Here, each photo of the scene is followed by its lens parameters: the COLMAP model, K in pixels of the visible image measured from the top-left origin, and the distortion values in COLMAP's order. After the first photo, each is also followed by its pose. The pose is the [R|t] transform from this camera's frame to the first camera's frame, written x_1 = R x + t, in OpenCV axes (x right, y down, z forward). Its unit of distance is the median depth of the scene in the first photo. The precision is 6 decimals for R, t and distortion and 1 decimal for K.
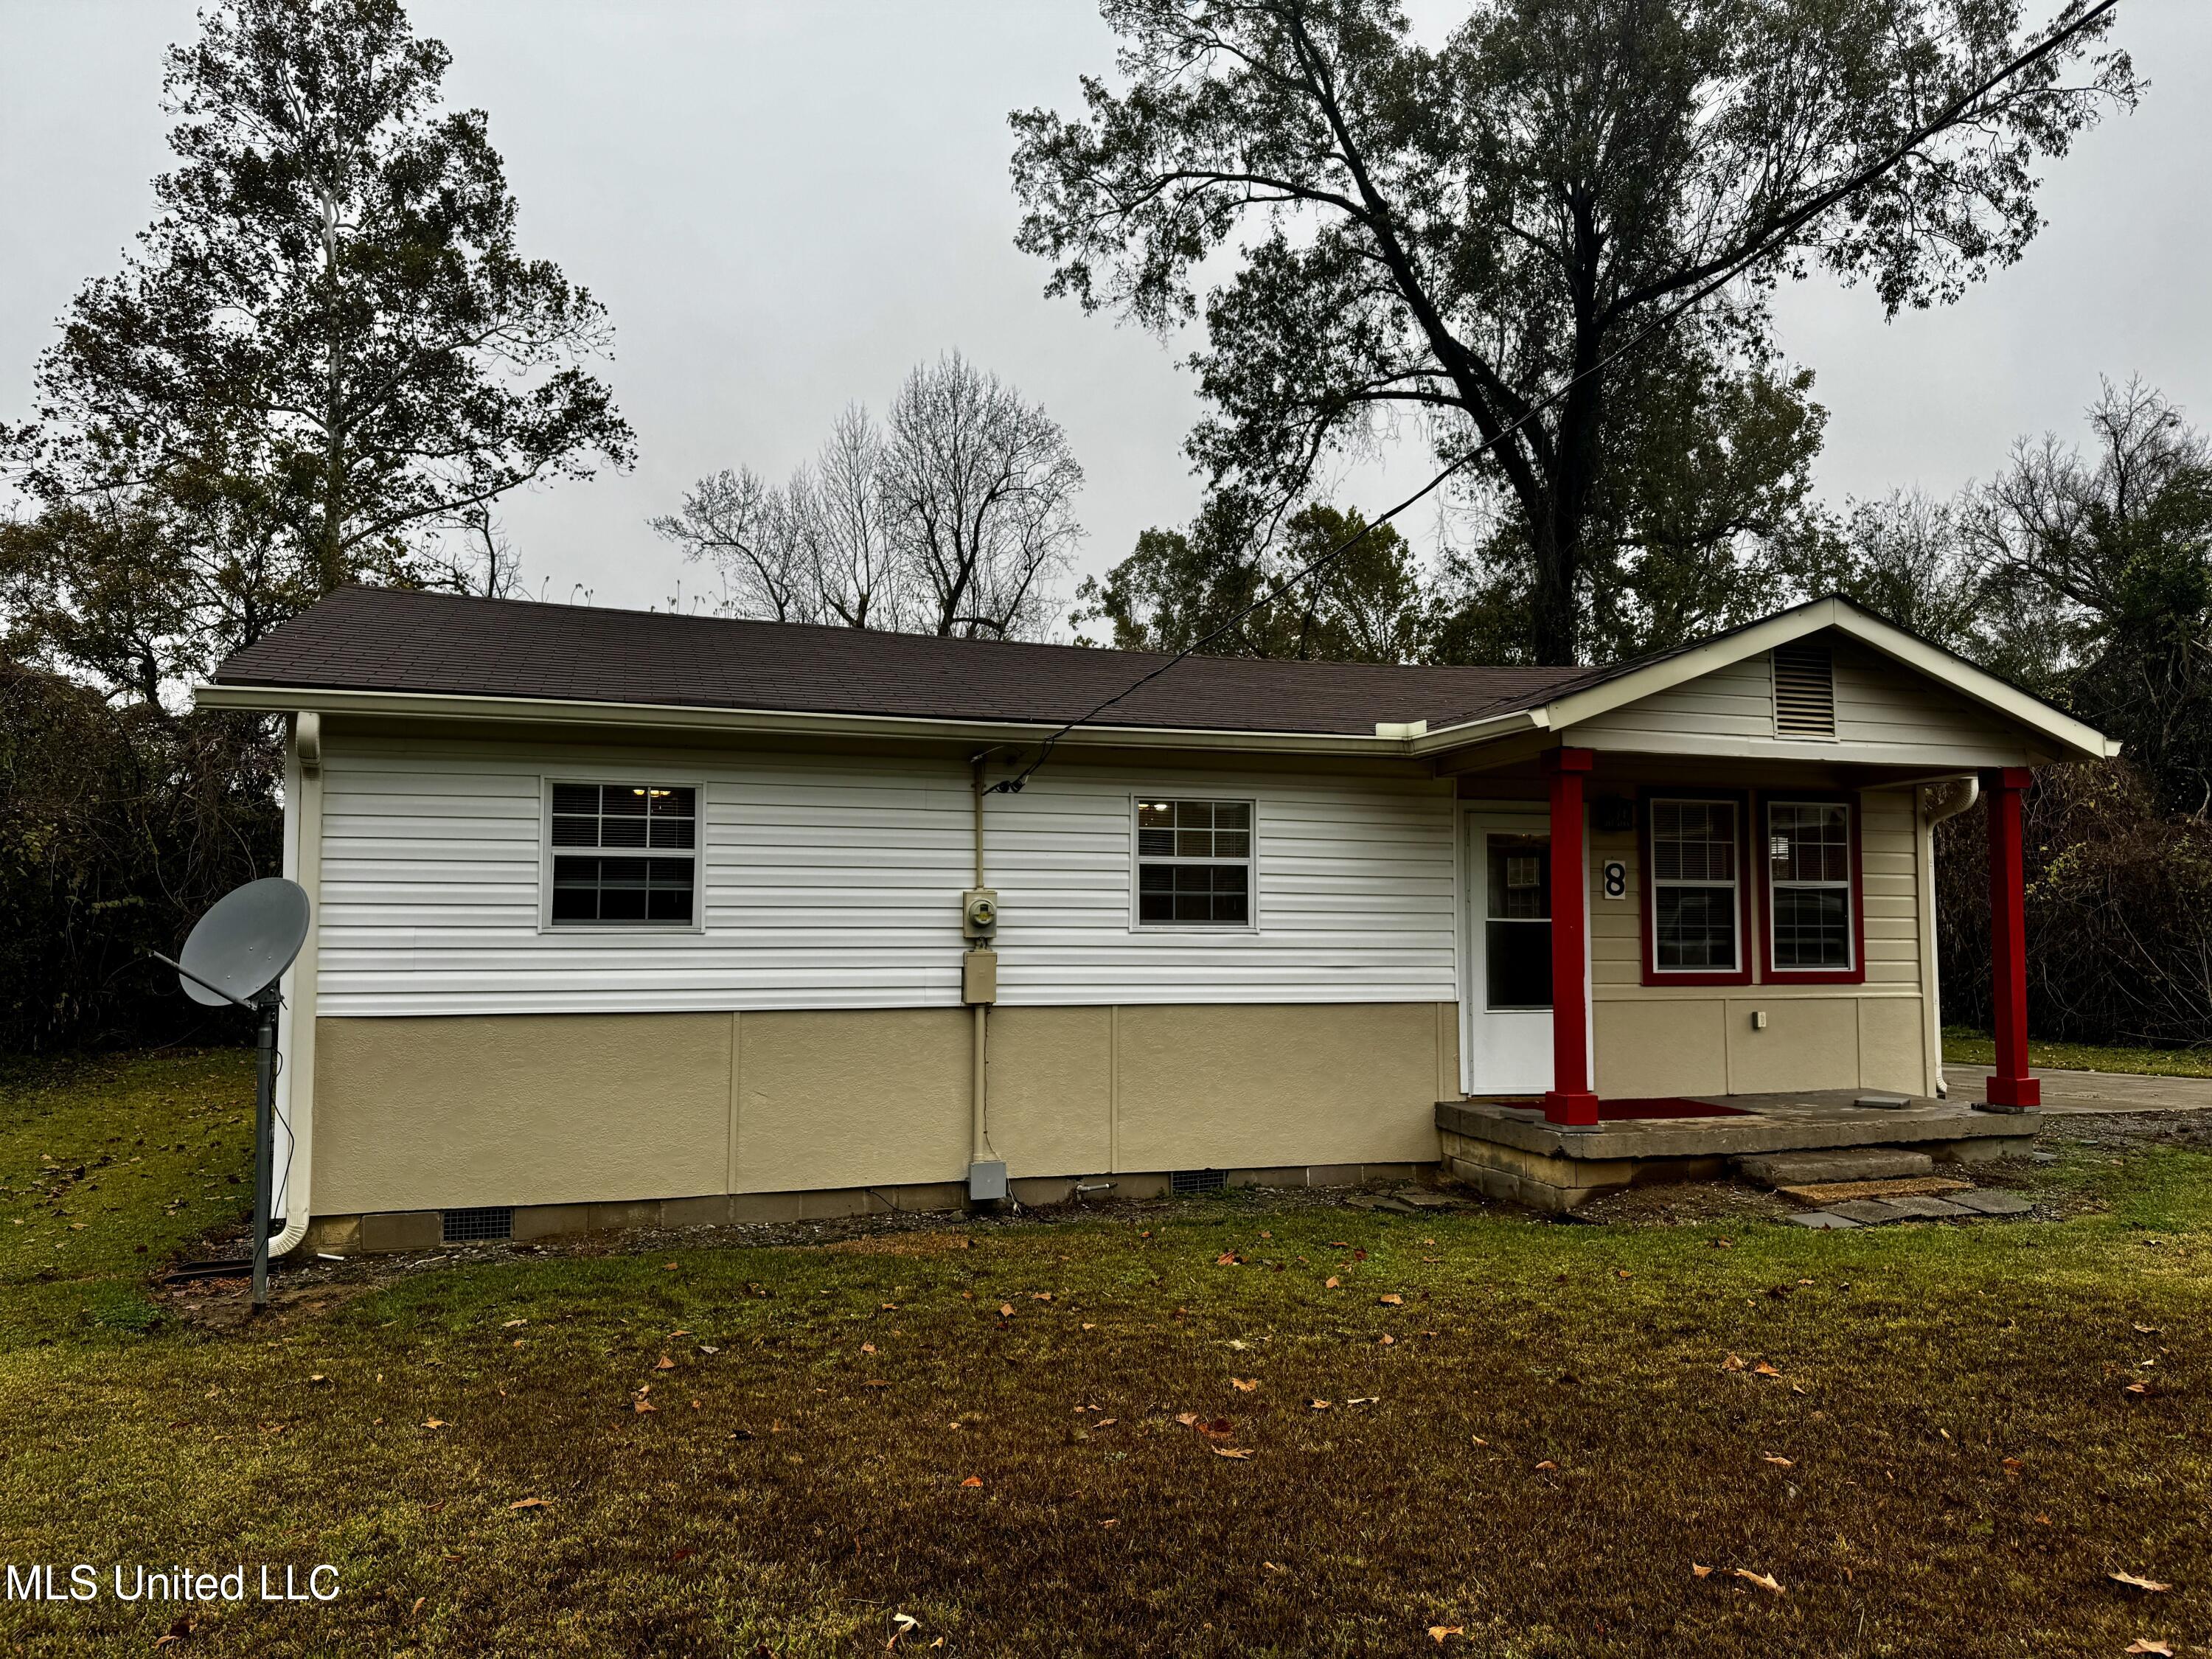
lens RADIAL K [[1567.8, 0, 1101.0], [0, 1567.8, 847.9], [0, 0, 1]] dist [0.101926, -0.145328]
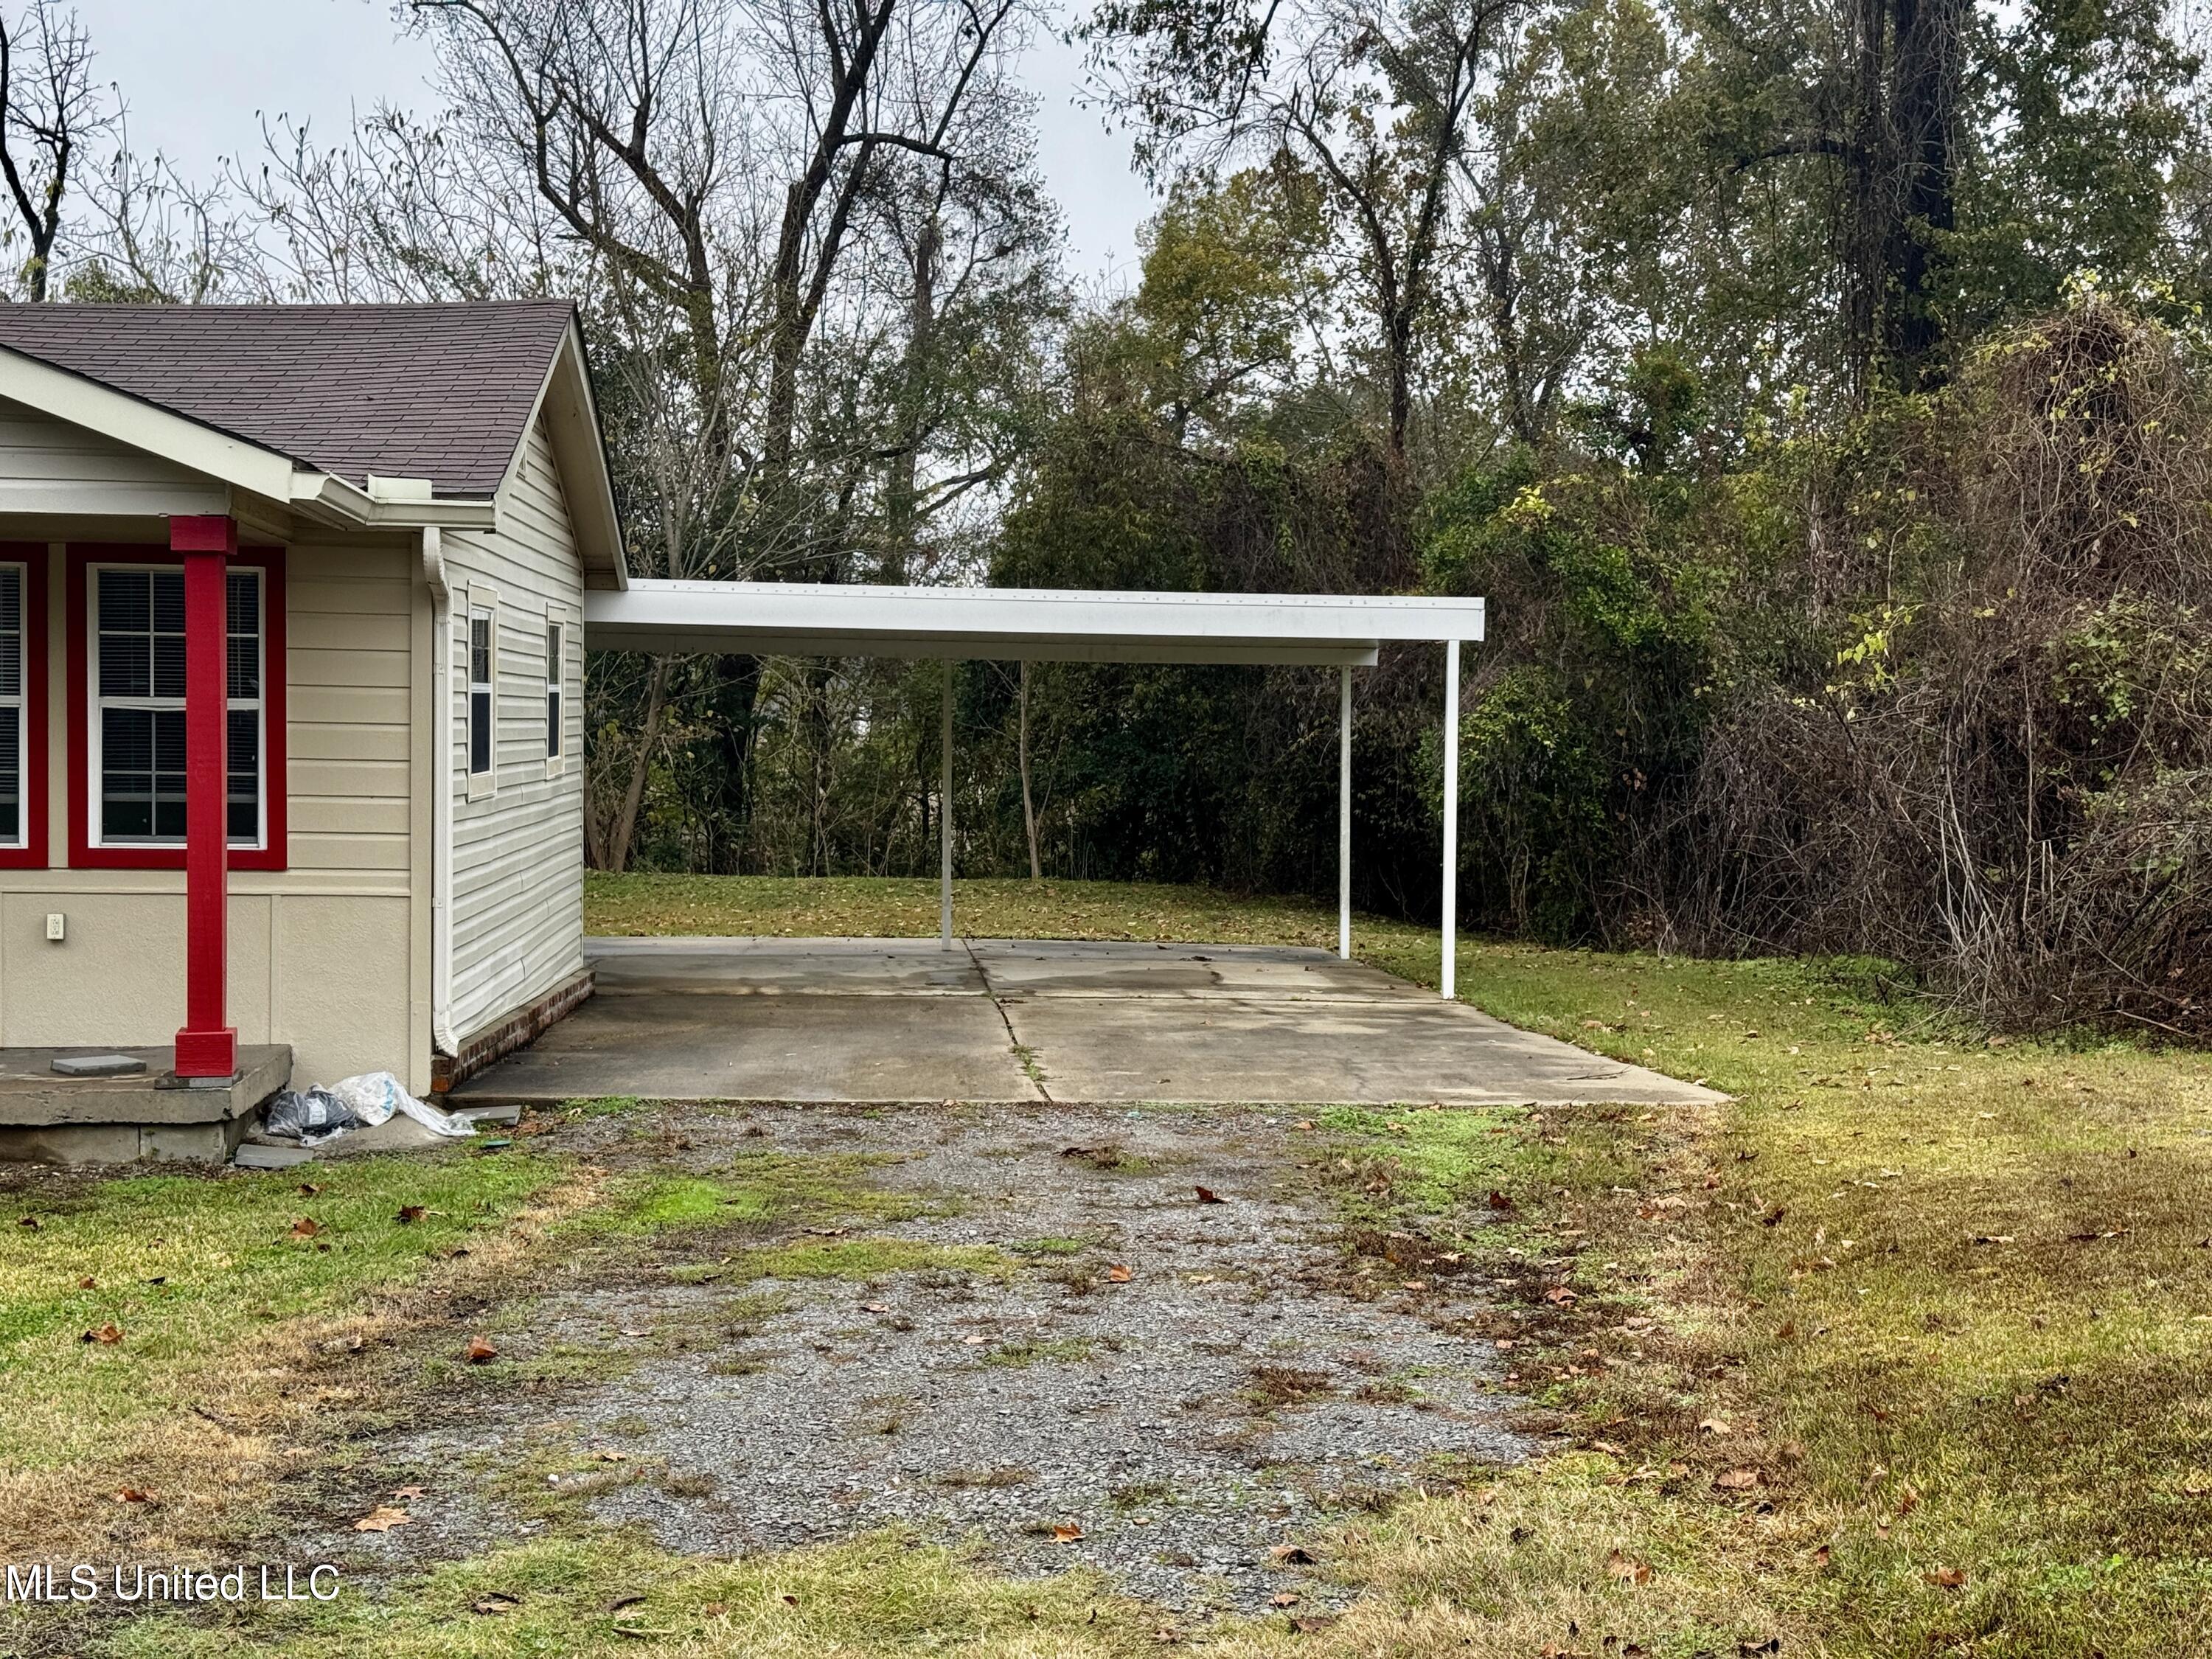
lens RADIAL K [[3077.0, 0, 1106.0], [0, 3077.0, 829.5], [0, 0, 1]] dist [0.310099, -1.093764]
pose [[0.976122, 0.021406, -0.216167, 1.177215], [-0.002239, 0.996071, 0.088526, -0.038722], [0.217213, -0.085928, 0.972335, -0.076996]]
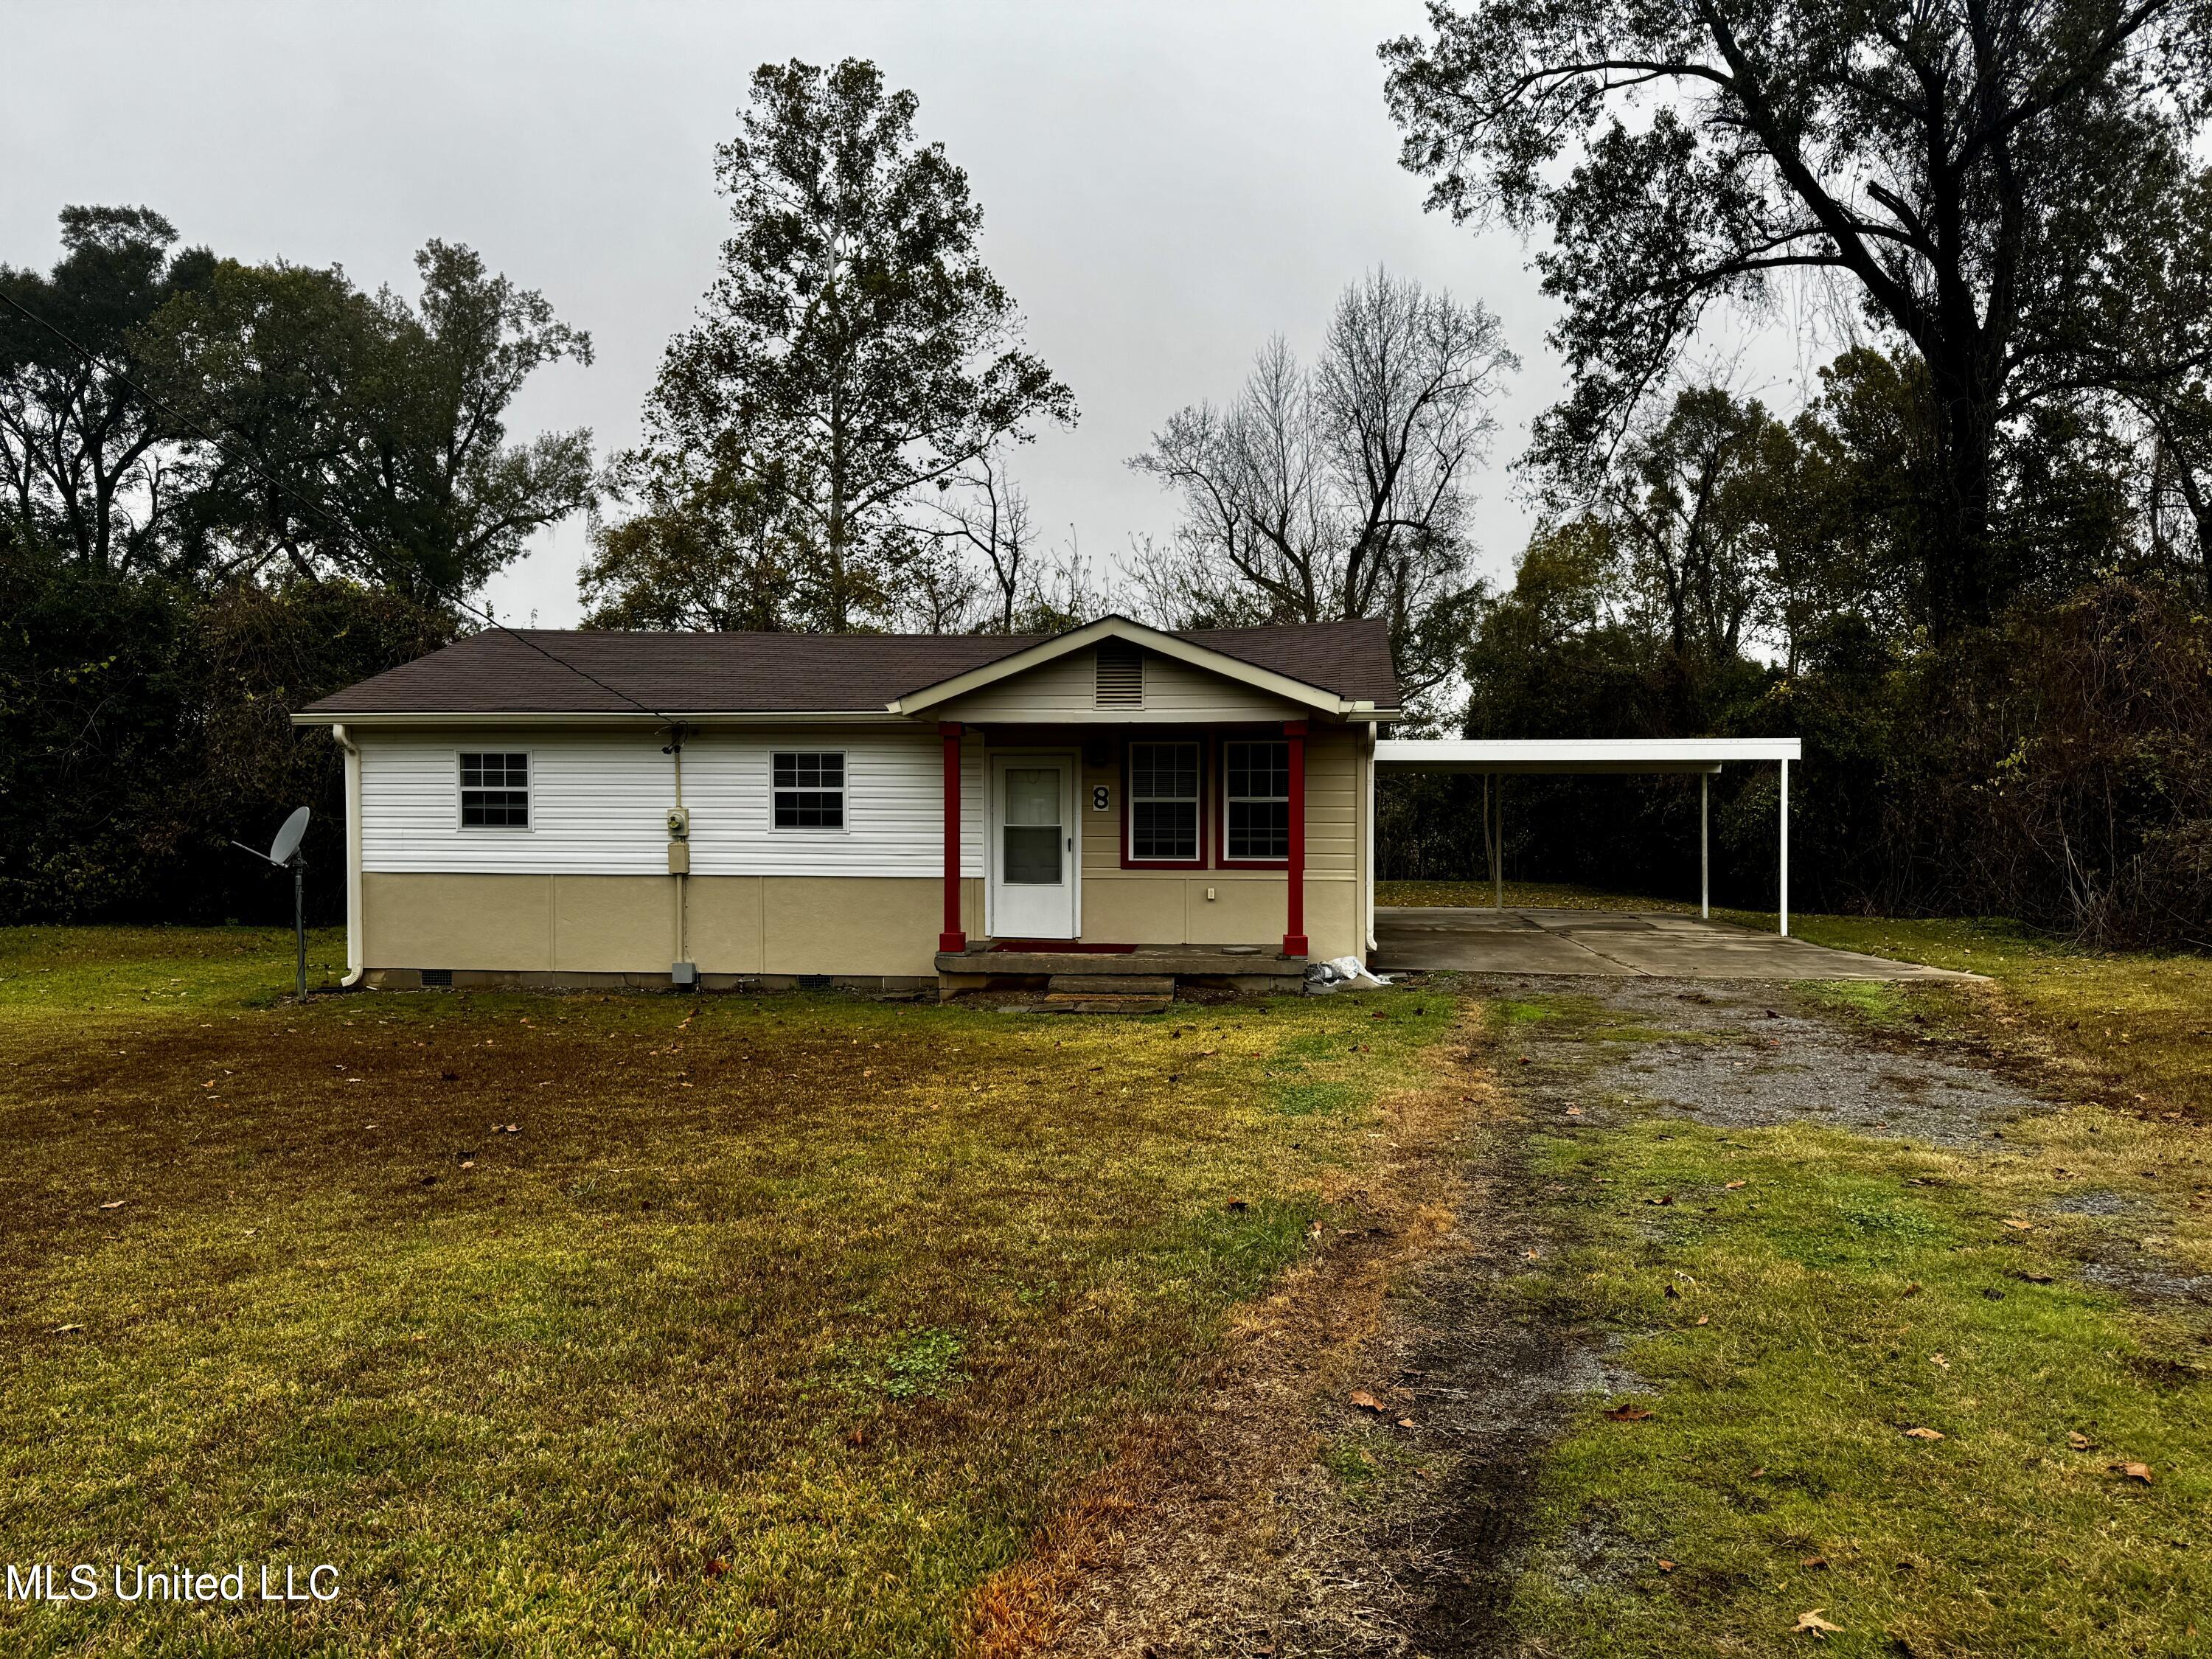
lens RADIAL K [[1530.5, 0, 1093.2], [0, 1530.5, 866.6], [0, 0, 1]] dist [0.141615, -0.230030]
pose [[0.901718, 0.017152, -0.431984, 1.019910], [0.023579, 0.995774, 0.088755, -0.047159], [0.431681, -0.090218, 0.897503, -0.325228]]
